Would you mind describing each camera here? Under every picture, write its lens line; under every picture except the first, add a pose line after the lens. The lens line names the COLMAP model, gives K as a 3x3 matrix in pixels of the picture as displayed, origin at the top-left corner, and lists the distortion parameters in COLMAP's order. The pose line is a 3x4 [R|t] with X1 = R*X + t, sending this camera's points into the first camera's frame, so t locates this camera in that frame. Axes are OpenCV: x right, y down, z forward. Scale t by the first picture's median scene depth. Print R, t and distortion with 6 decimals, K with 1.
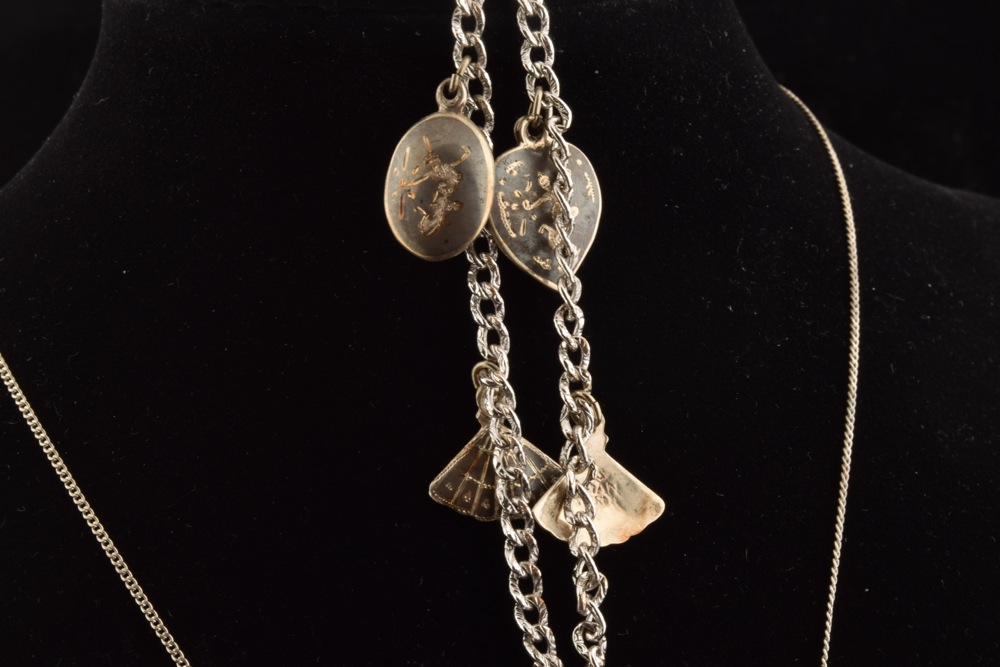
lens RADIAL K [[2615.6, 0, 500.0], [0, 2615.6, 333.5], [0, 0, 1]] dist [-0.019898, -0.553395]
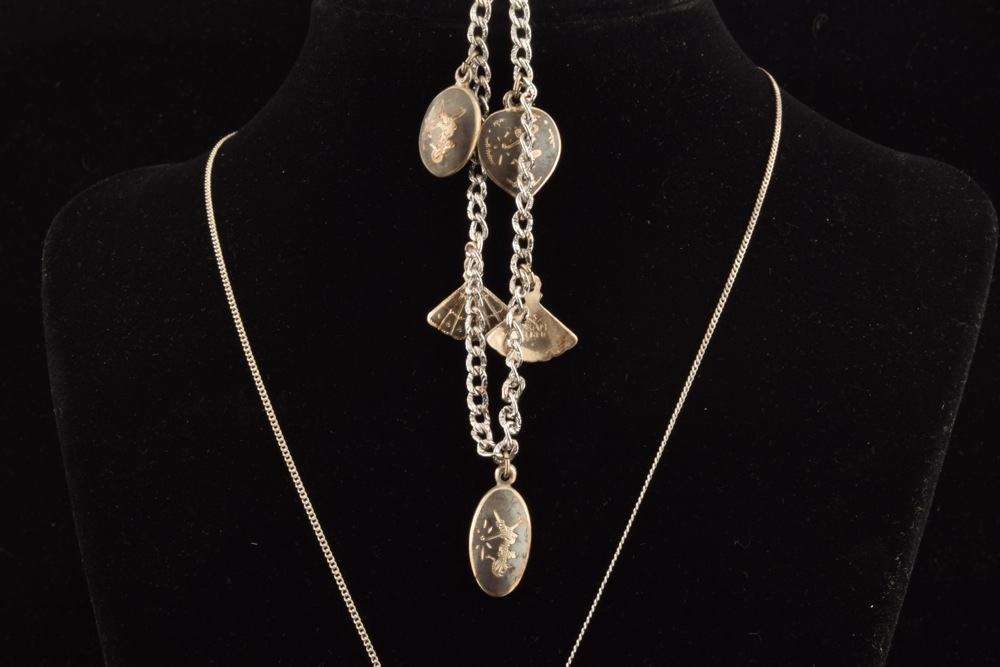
lens RADIAL K [[2615.6, 0, 500.0], [0, 2615.6, 333.5], [0, 0, 1]] dist [-0.019898, -0.553395]
pose [[0.945105, 0.087472, -0.314842, 0.523504], [-0.076981, 0.995988, 0.045628, -0.008183], [0.317570, -0.018886, 0.948047, -0.525781]]
